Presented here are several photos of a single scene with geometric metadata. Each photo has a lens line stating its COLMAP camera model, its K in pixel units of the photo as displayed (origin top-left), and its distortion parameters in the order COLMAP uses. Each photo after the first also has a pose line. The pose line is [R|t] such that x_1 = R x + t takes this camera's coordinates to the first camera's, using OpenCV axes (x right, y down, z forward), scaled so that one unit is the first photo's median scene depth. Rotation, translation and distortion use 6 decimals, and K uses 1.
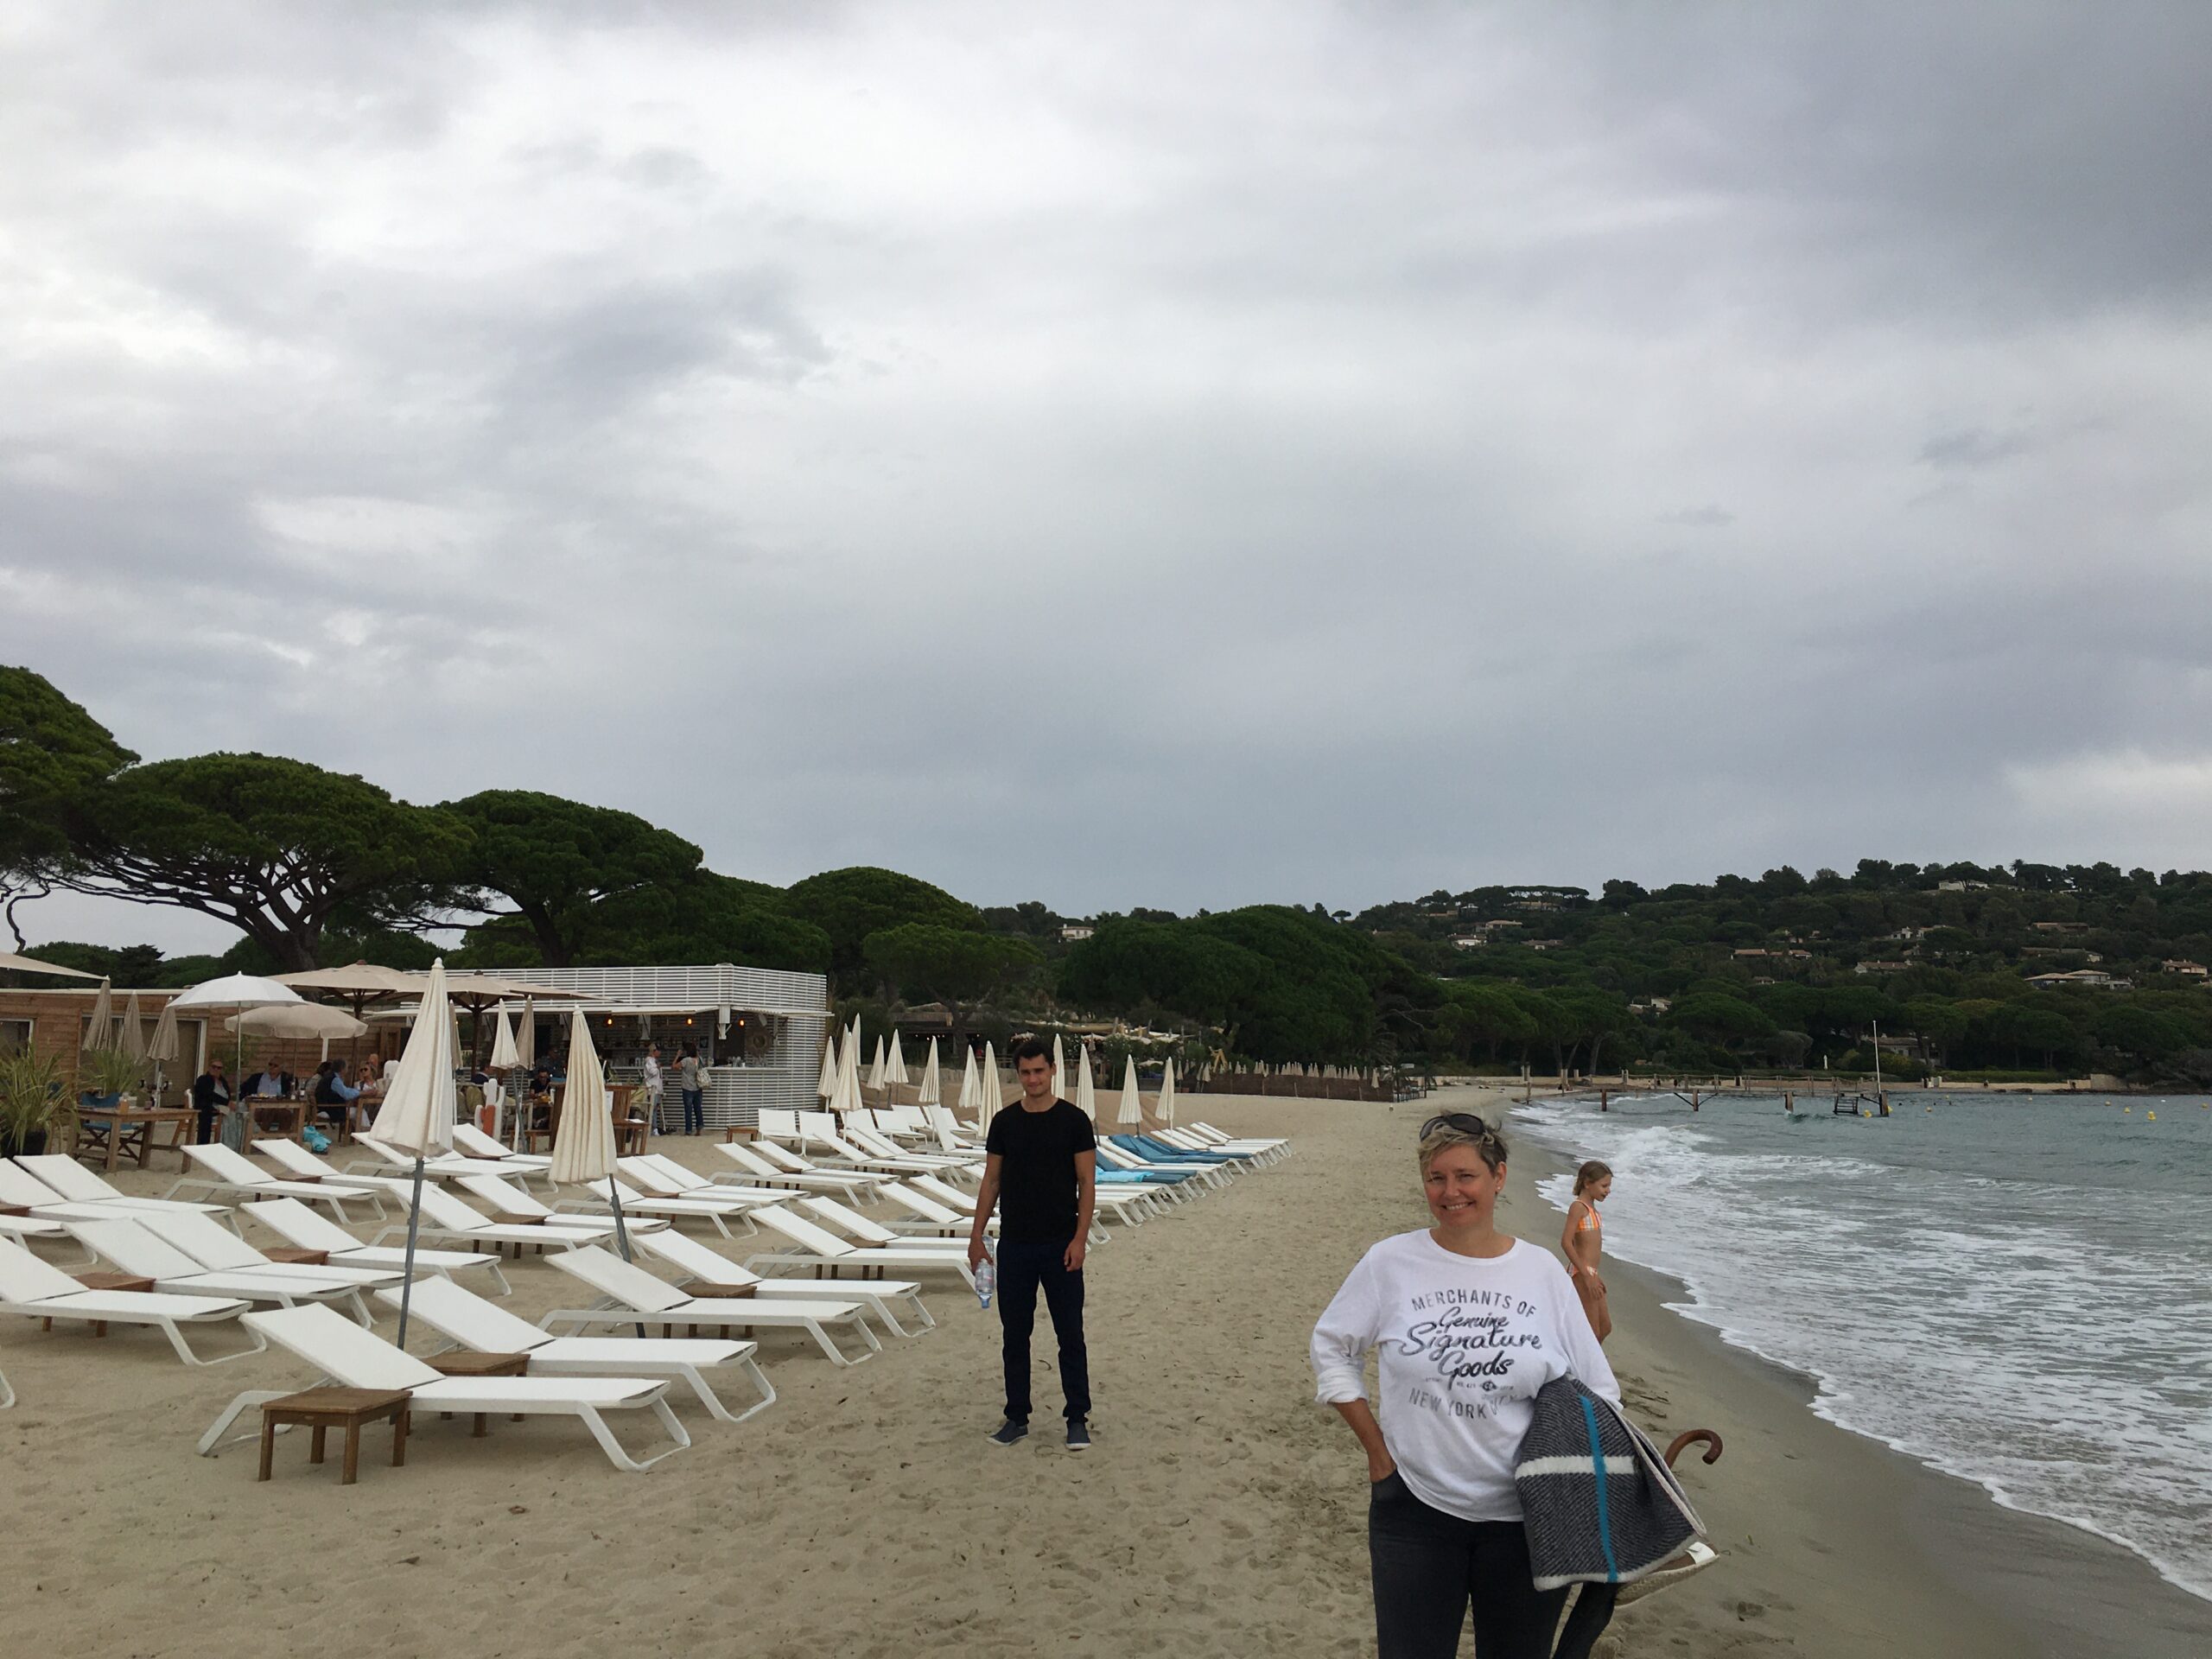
lens RADIAL K [[1870.4, 0, 1089.3], [0, 1870.4, 829.7], [0, 0, 1]] dist [0.065258, -0.073510]
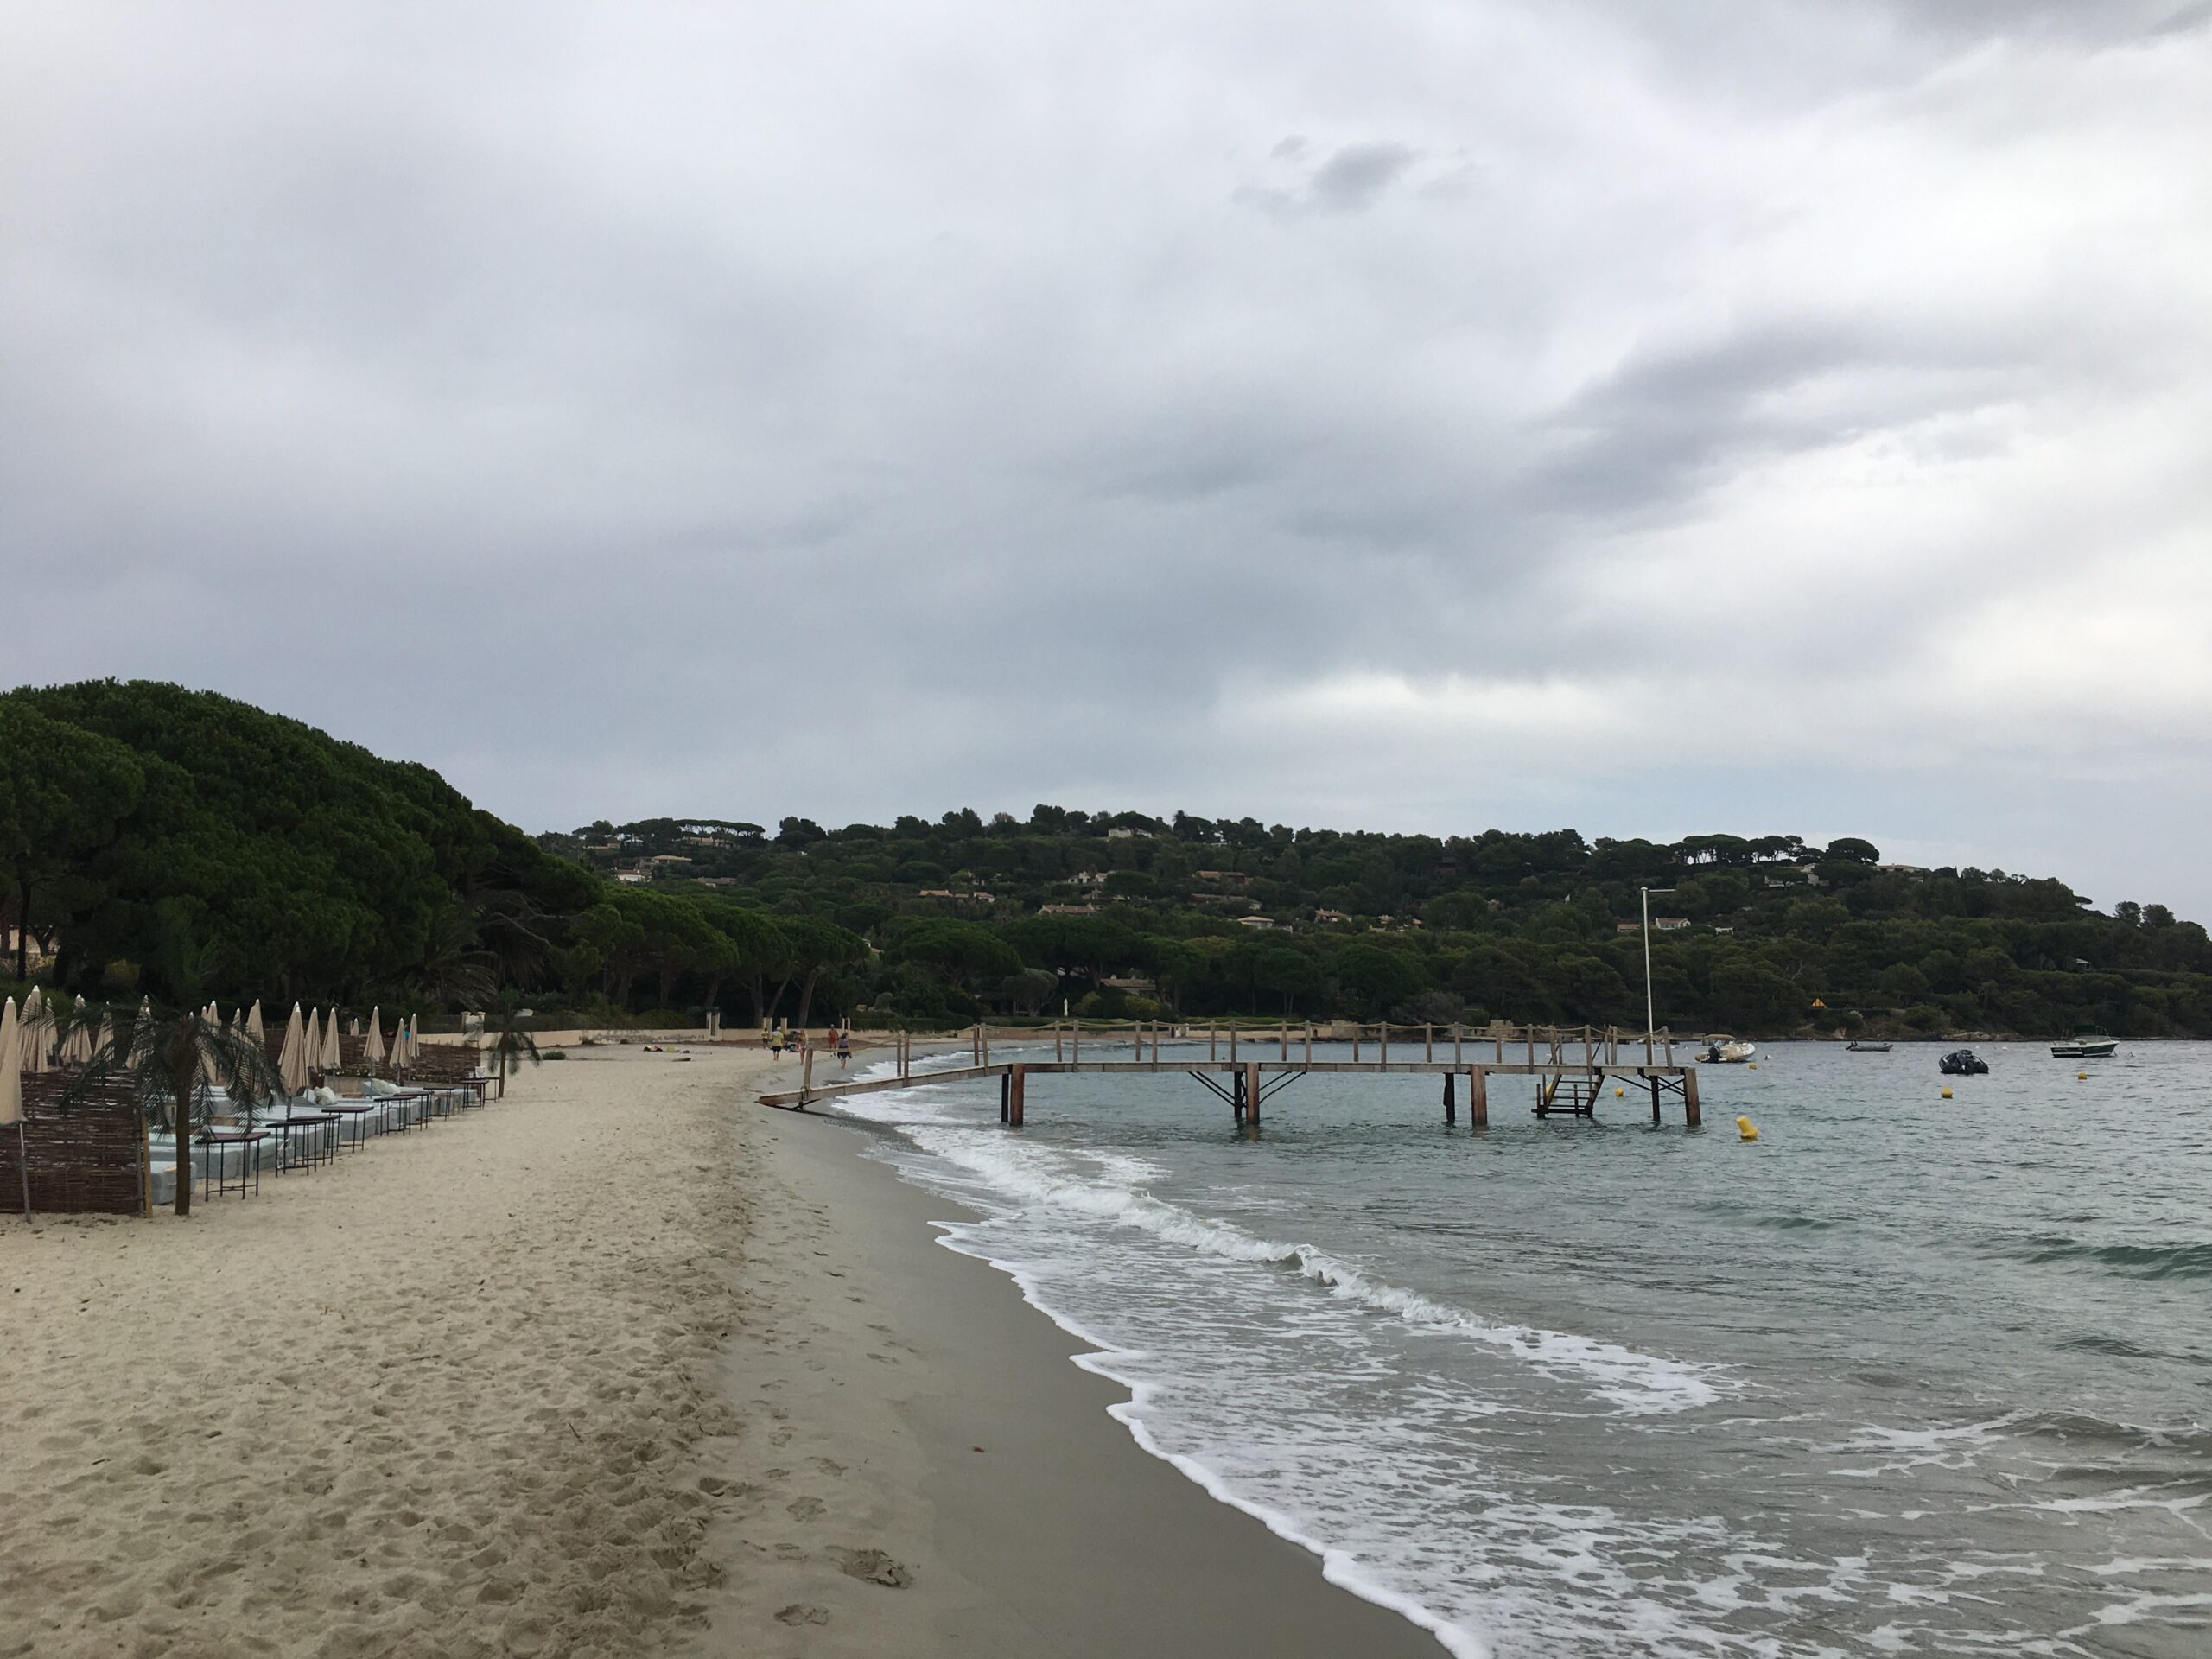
lens RADIAL K [[1870.4, 0, 1094.2], [0, 1870.4, 818.8], [0, 0, 1]] dist [0.065258, -0.073510]
pose [[0.903660, 0.042983, 0.426088, 0.051276], [-0.051260, 0.998653, 0.007973, 0.033573], [-0.425172, -0.029047, 0.904646, 0.257351]]
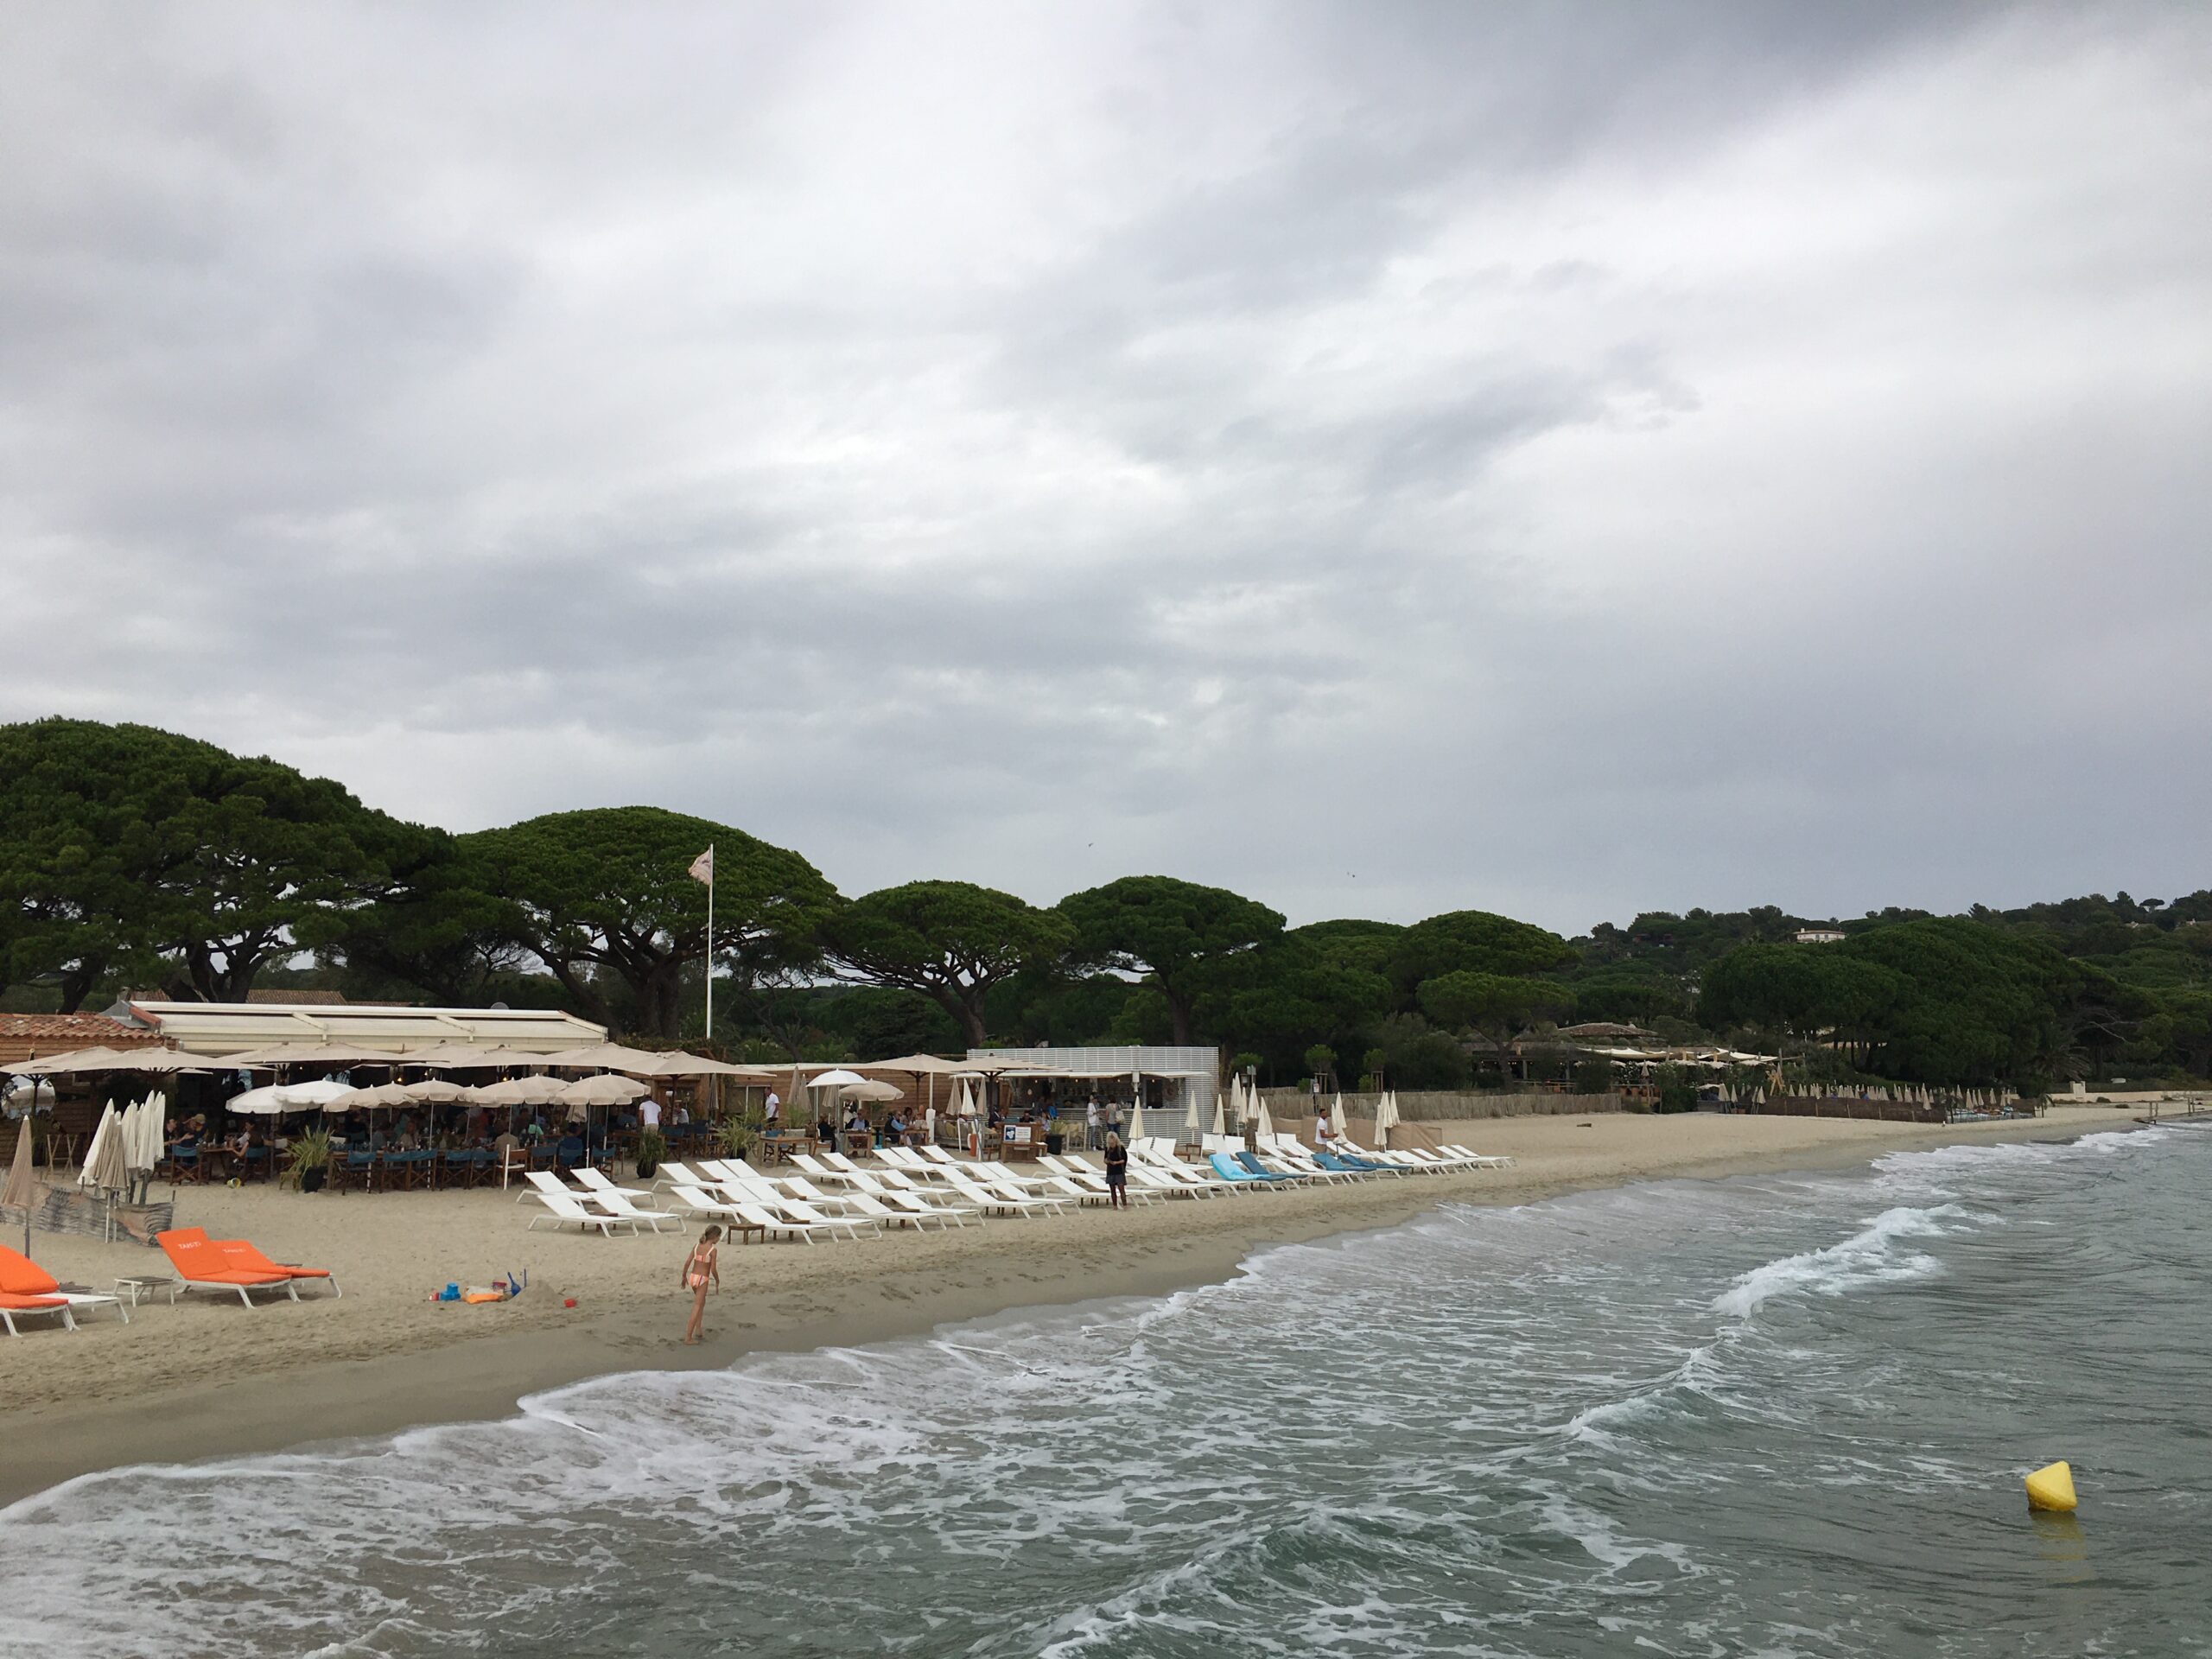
lens RADIAL K [[1870.4, 0, 1094.3], [0, 1870.4, 827.2], [0, 0, 1]] dist [0.065258, -0.073510]
pose [[0.923227, -0.057147, -0.379981, 0.041197], [0.055086, 0.998348, -0.016307, -0.009593], [0.380286, -0.005877, 0.924850, -0.053300]]
